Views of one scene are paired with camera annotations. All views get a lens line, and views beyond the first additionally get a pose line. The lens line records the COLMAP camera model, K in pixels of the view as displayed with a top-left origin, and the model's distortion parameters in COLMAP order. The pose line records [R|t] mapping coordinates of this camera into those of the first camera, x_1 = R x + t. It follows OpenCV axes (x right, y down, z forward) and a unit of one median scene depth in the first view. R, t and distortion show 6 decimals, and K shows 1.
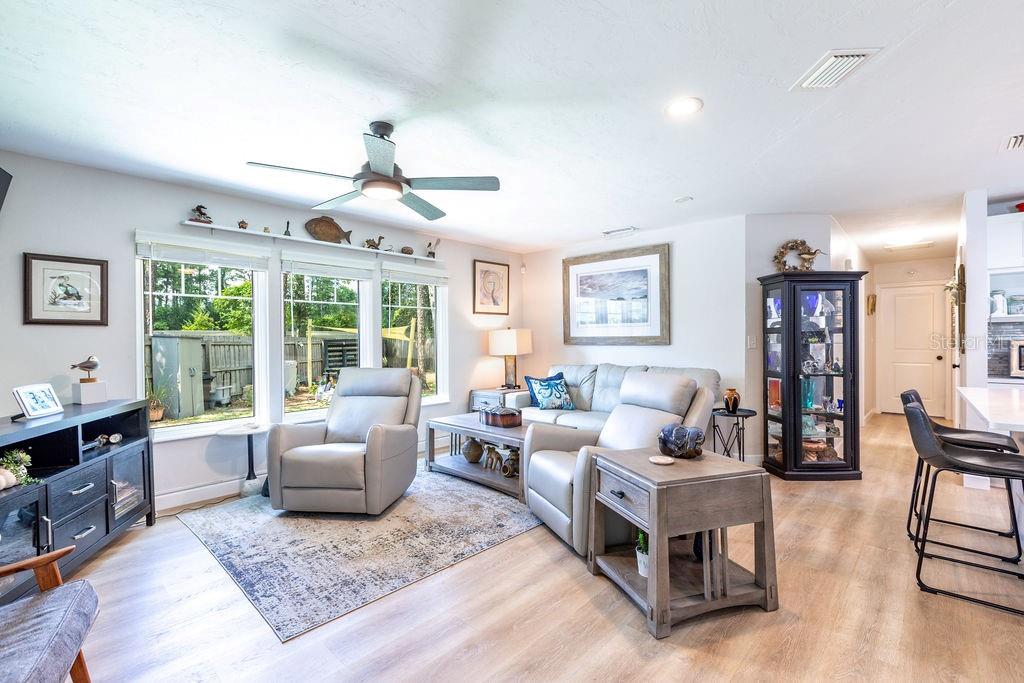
lens RADIAL K [[458.3, 0, 509.4], [0, 458.3, 336.1], [0, 0, 1]] dist [-0.001088, -0.000041]
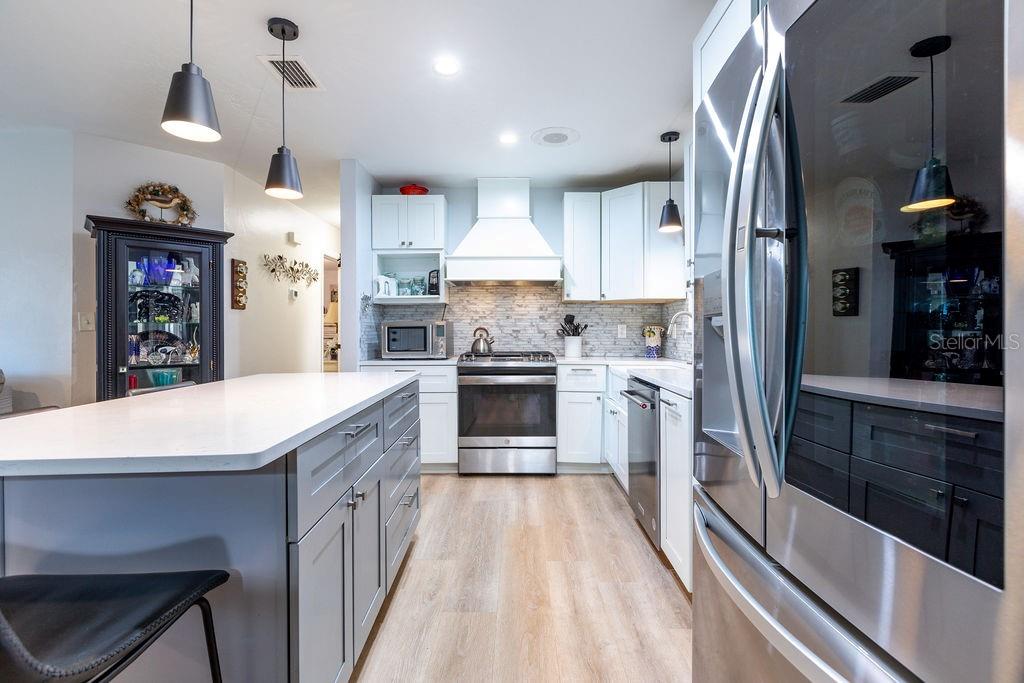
lens RADIAL K [[458.3, 0, 505.4], [0, 458.3, 331.8], [0, 0, 1]] dist [-0.001088, -0.000041]
pose [[0.734588, -0.001032, 0.678512, 0.562323], [-0.003703, 0.999978, 0.005530, 0.022911], [-0.678503, -0.006575, 0.734568, 0.088903]]
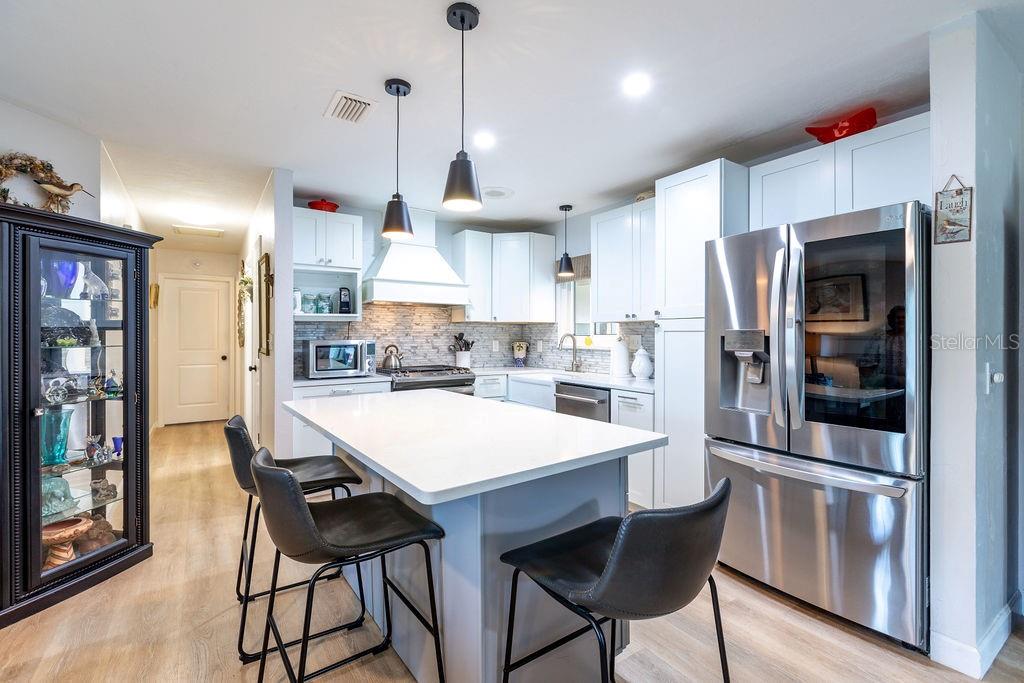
lens RADIAL K [[458.3, 0, 512.2], [0, 458.3, 337.2], [0, 0, 1]] dist [-0.001088, -0.000041]
pose [[0.219249, -0.000595, 0.975669, 0.234646], [-0.005566, 0.999983, 0.001860, -0.000666], [-0.975653, -0.005839, 0.219242, 0.343176]]
